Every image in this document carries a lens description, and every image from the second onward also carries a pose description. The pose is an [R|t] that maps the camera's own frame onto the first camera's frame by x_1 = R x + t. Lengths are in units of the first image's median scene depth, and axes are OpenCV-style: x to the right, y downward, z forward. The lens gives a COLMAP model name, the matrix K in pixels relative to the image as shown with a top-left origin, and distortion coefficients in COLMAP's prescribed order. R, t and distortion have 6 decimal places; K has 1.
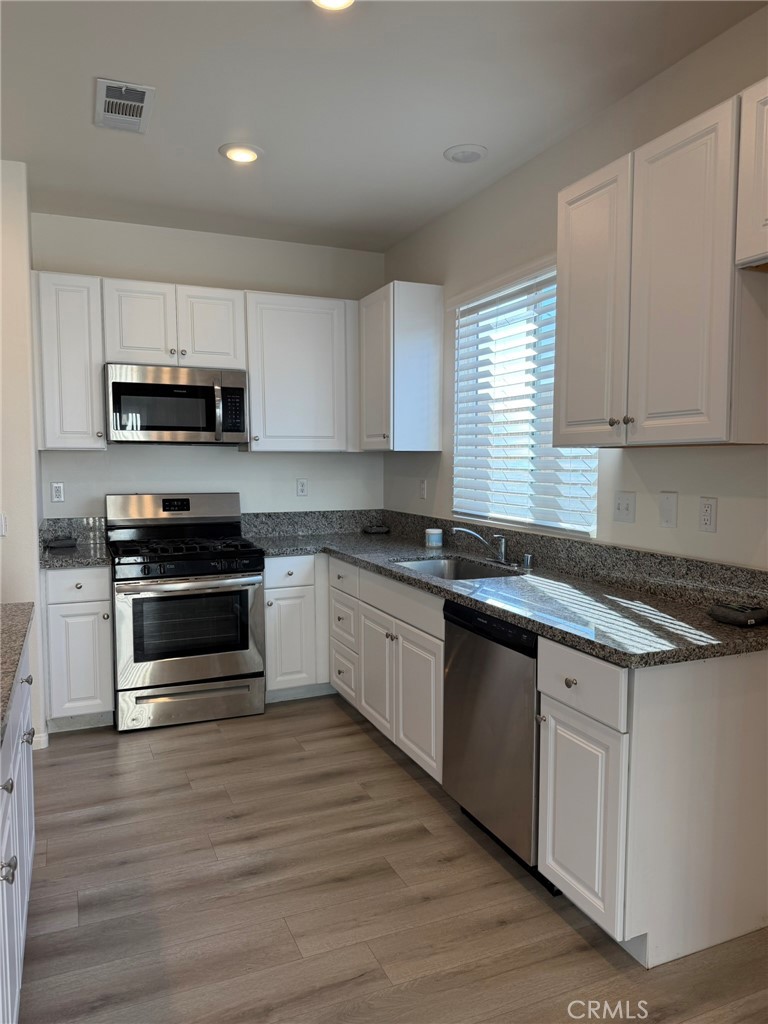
lens RADIAL K [[720.8, 0, 367.8], [0, 720.8, 509.6], [0, 0, 1]] dist [0.020784, -0.035963]
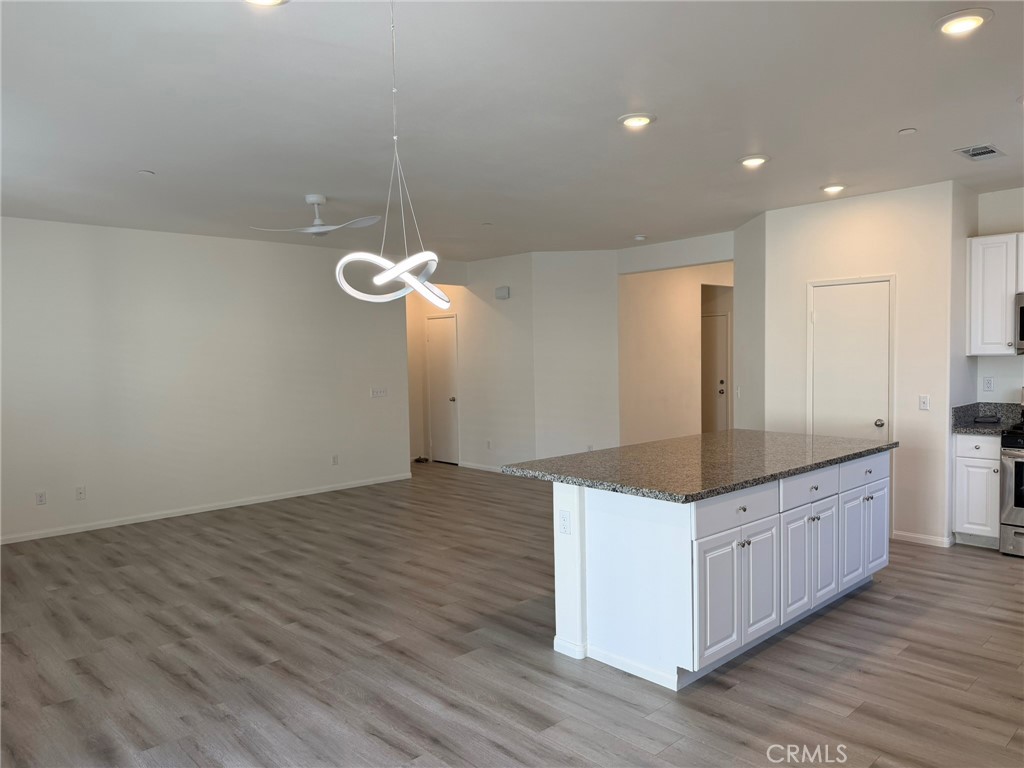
lens RADIAL K [[720.8, 0, 534.2], [0, 720.8, 377.7], [0, 0, 1]] dist [0.020784, -0.035963]
pose [[0.373517, 0.039079, -0.926800, 0.612656], [-0.049102, 0.998544, 0.022315, -0.026004], [0.926323, 0.037173, 0.374893, -0.402412]]
